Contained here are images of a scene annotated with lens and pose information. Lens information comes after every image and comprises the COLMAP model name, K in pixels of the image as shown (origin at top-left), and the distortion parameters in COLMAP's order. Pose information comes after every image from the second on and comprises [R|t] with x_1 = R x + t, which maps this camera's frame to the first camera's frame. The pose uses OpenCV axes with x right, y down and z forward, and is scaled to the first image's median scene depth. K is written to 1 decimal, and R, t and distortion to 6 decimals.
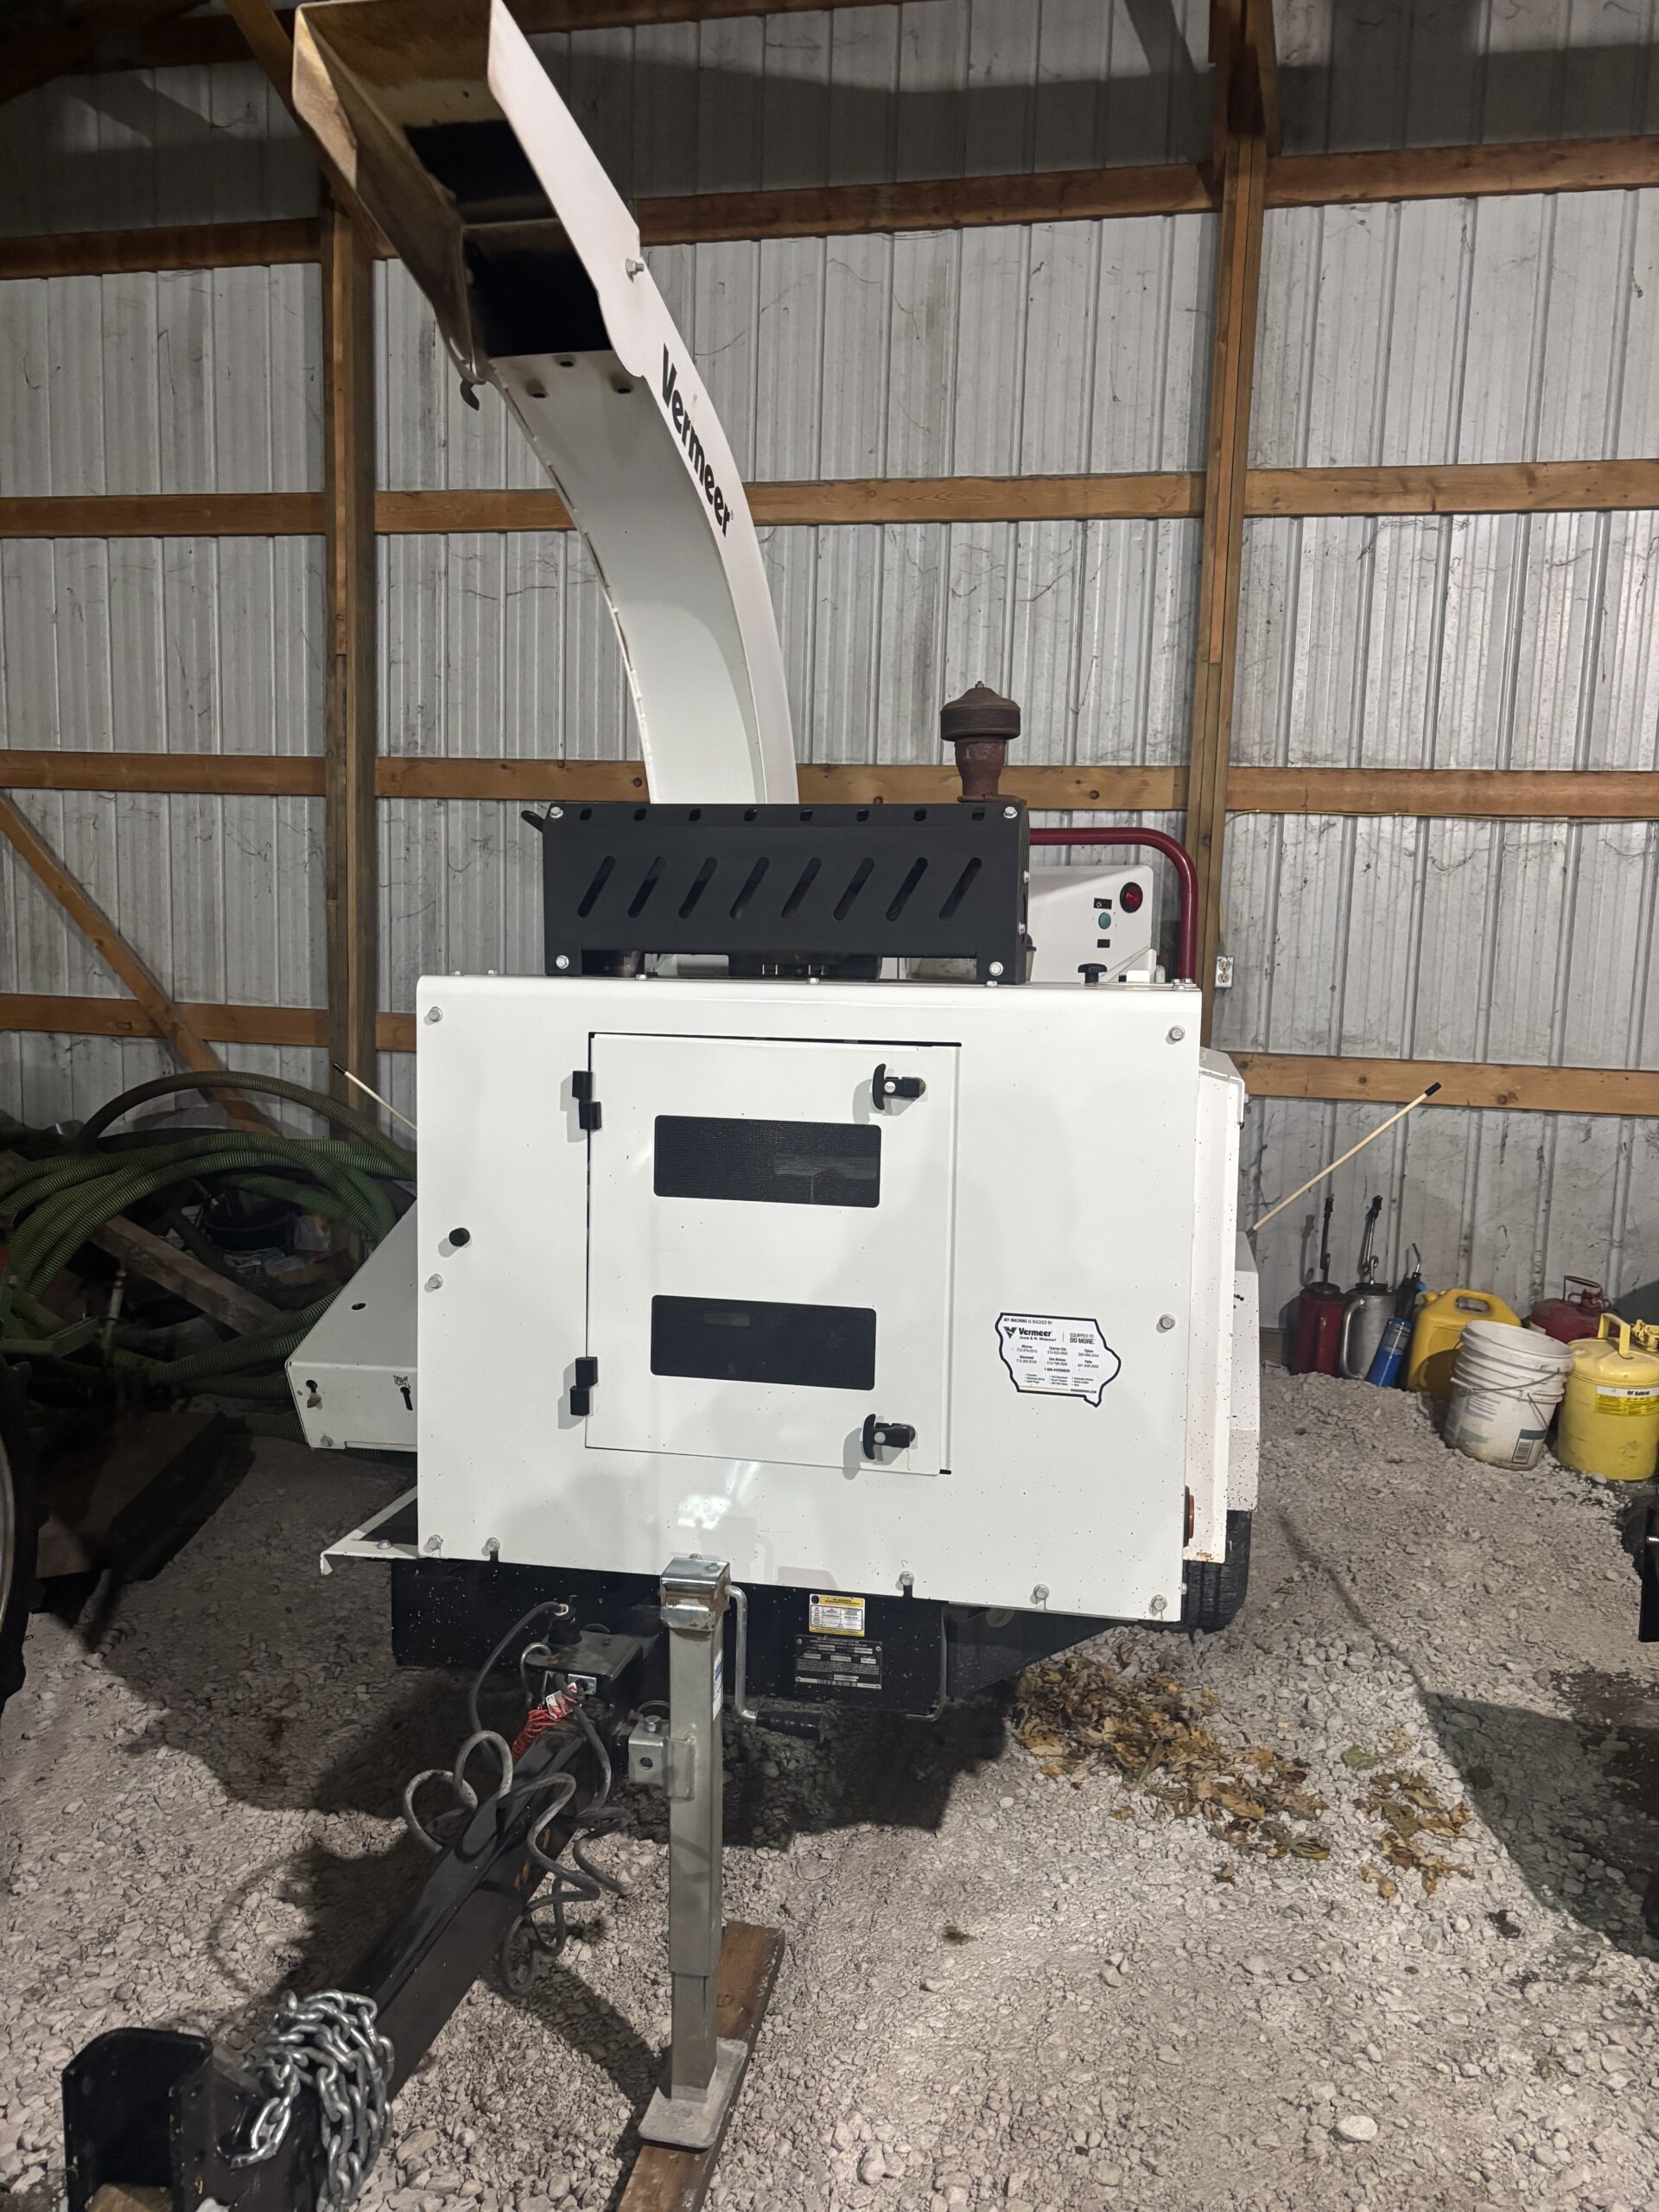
lens RADIAL K [[1709.7, 0, 835.3], [0, 1709.7, 1125.8], [0, 0, 1]] dist [0.027827, -0.027628]
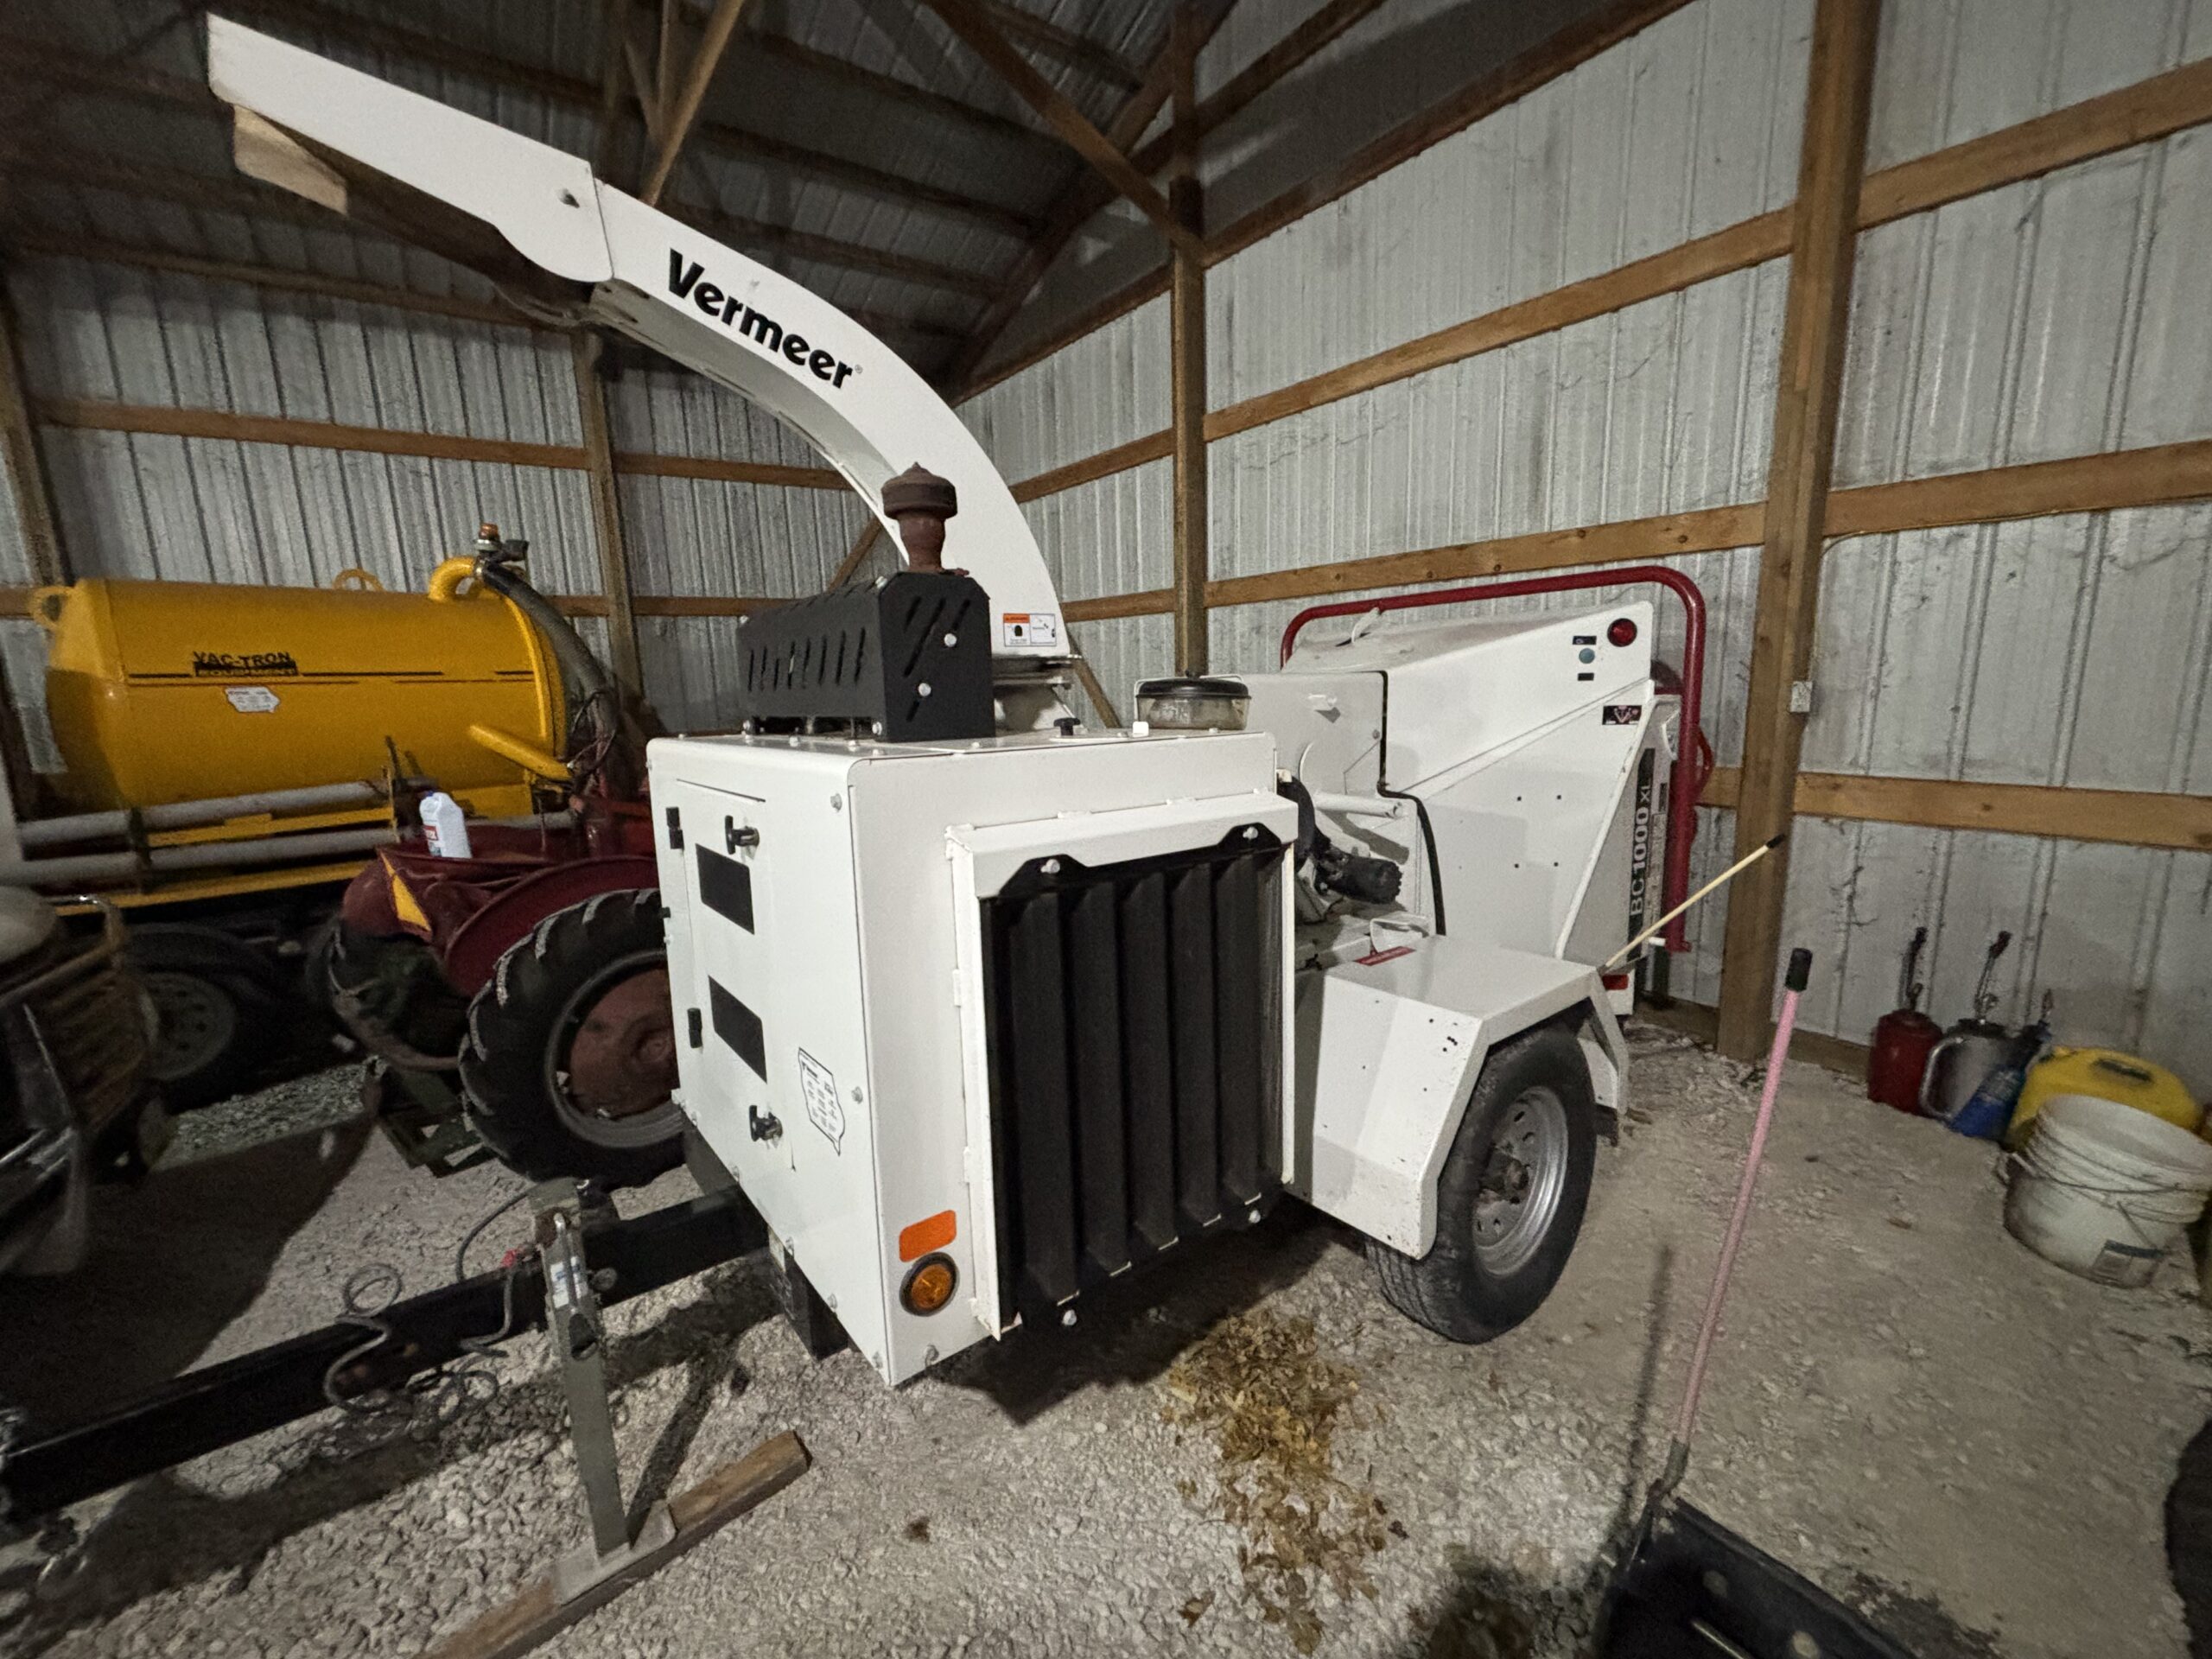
lens RADIAL K [[906.6, 0, 1111.2], [0, 906.6, 830.5], [0, 0, 1]] dist [-0.003936, 0.000193]
pose [[0.744091, 0.062284, -0.665168, 0.281540], [-0.027964, 0.997676, 0.062137, -0.031382], [0.667493, -0.027635, 0.744103, 0.314421]]
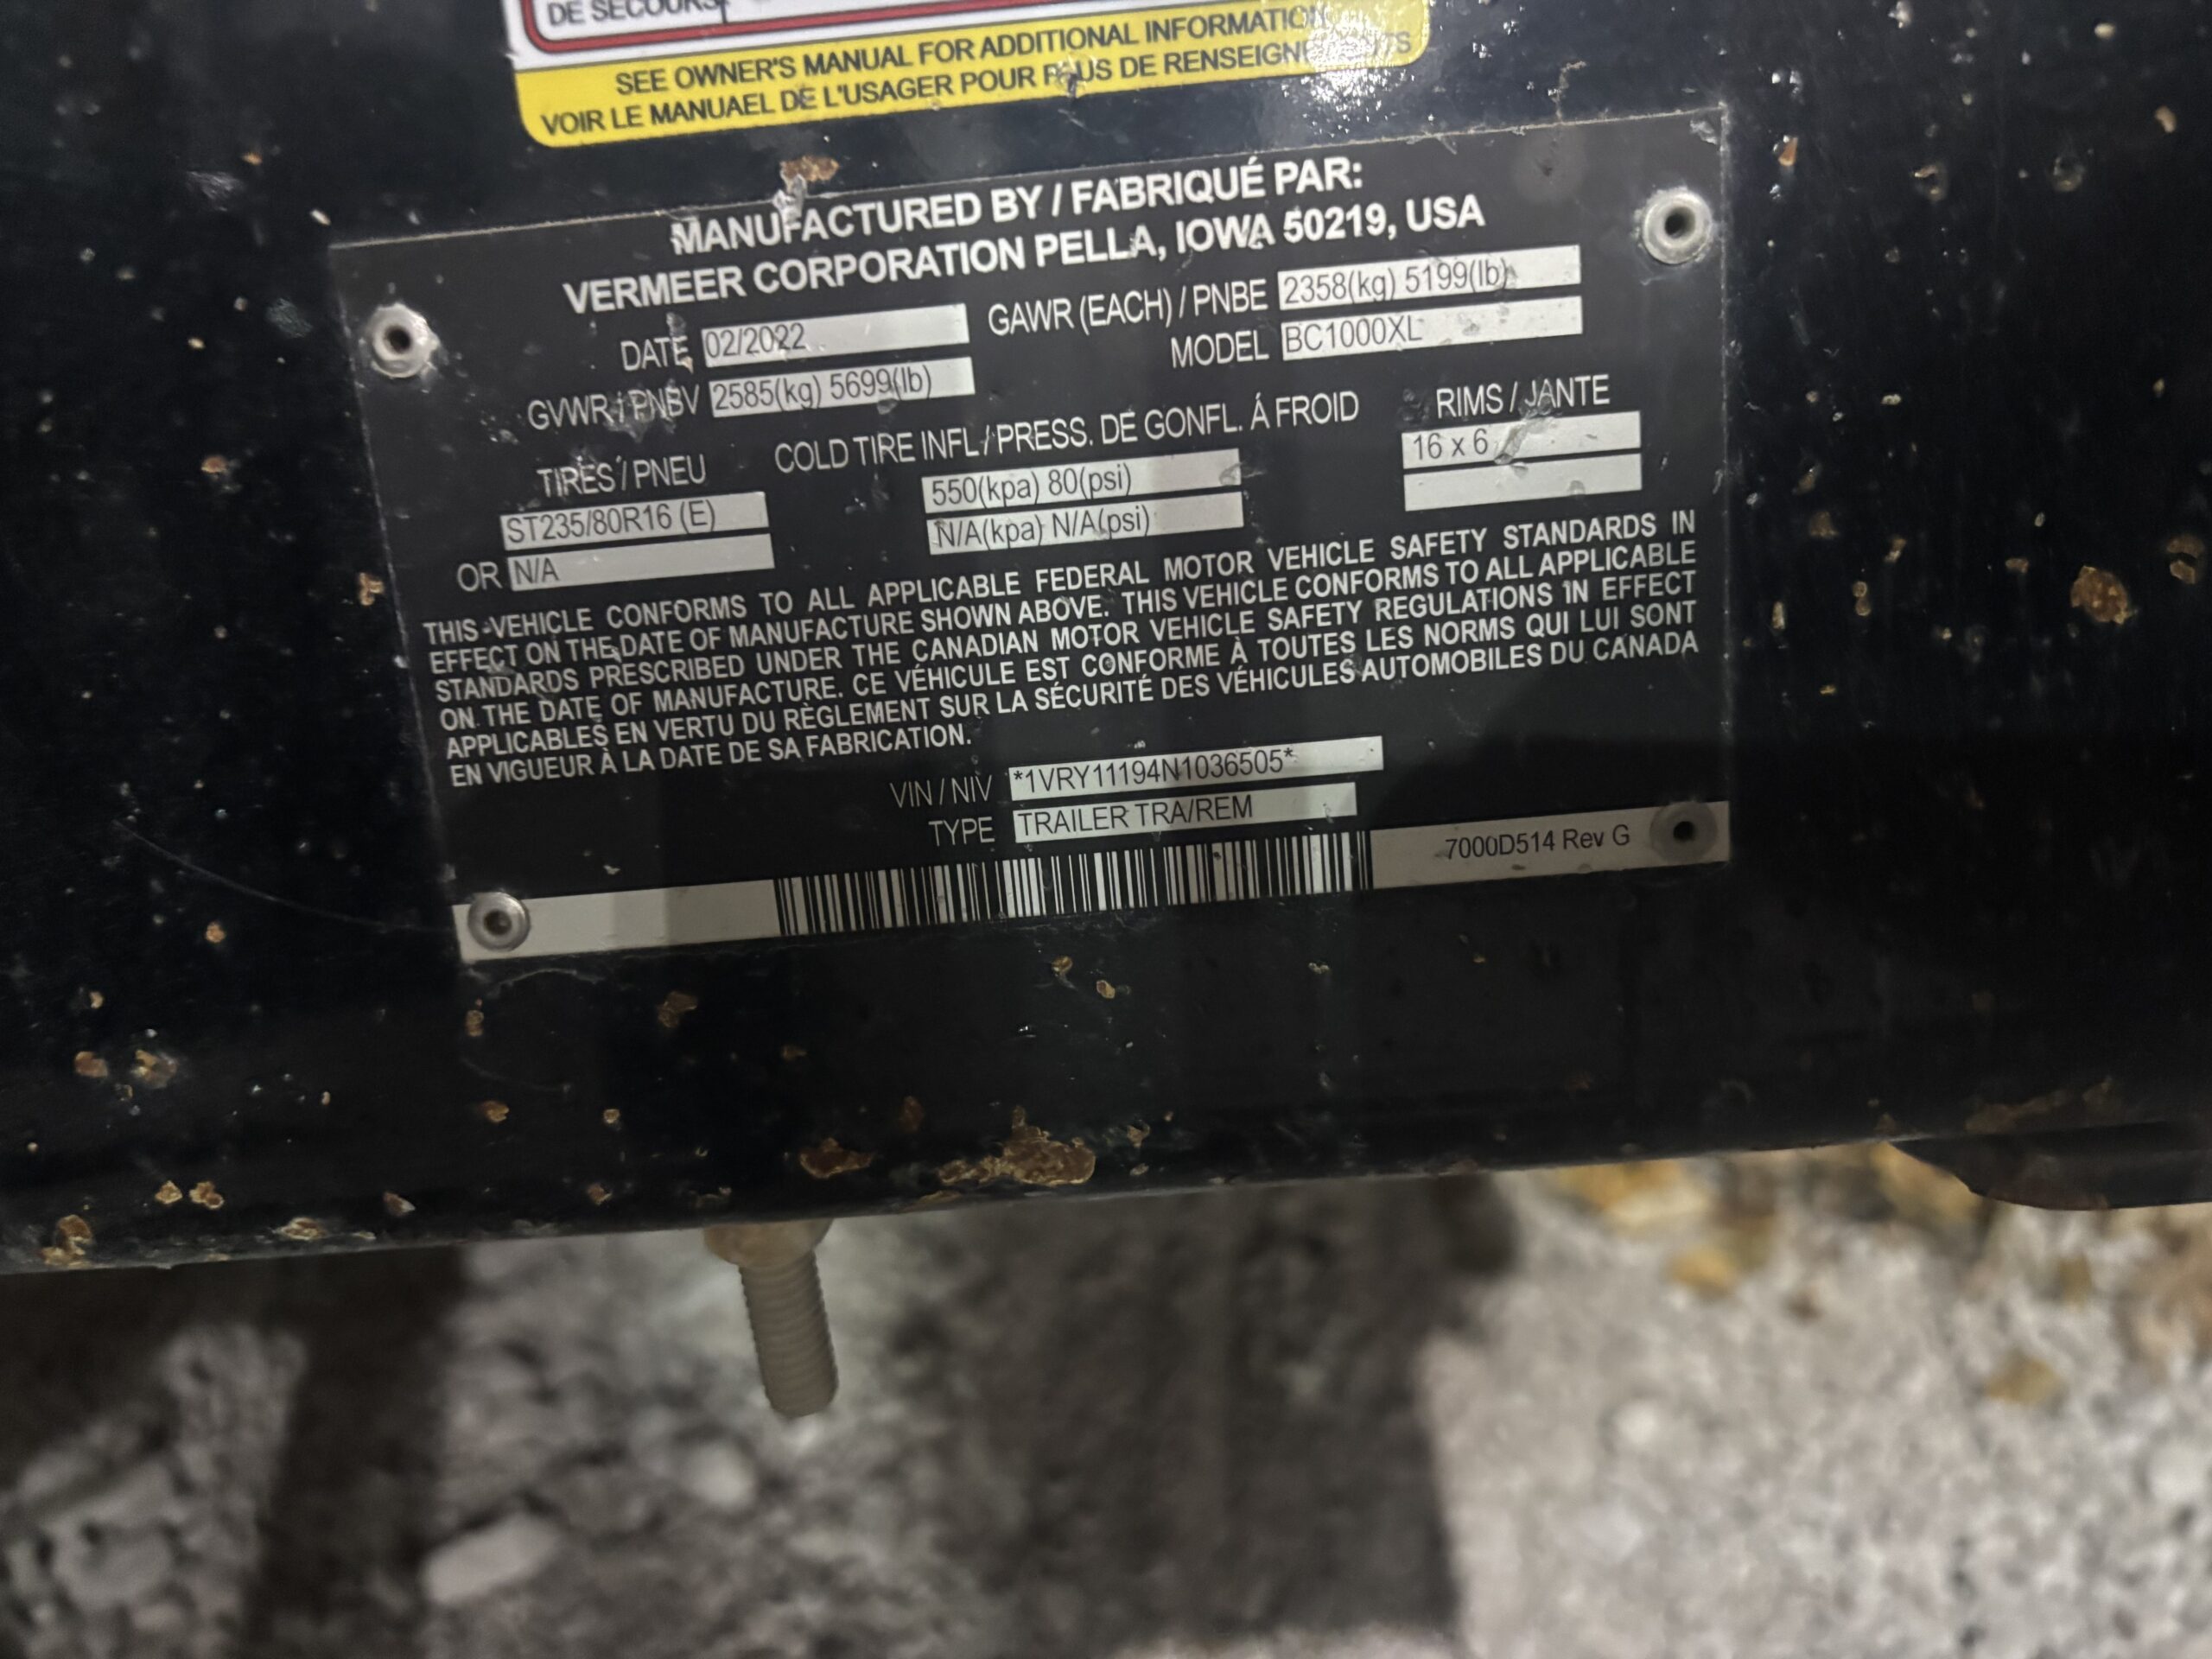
lens RADIAL K [[1709.7, 0, 1099.5], [0, 1709.7, 828.6], [0, 0, 1]] dist [0.027827, -0.027628]
pose [[0.981661, -0.133929, 0.135662, -0.003062], [0.114534, 0.983234, 0.141892, 0.146134], [-0.152391, -0.123752, 0.980542, 0.435377]]
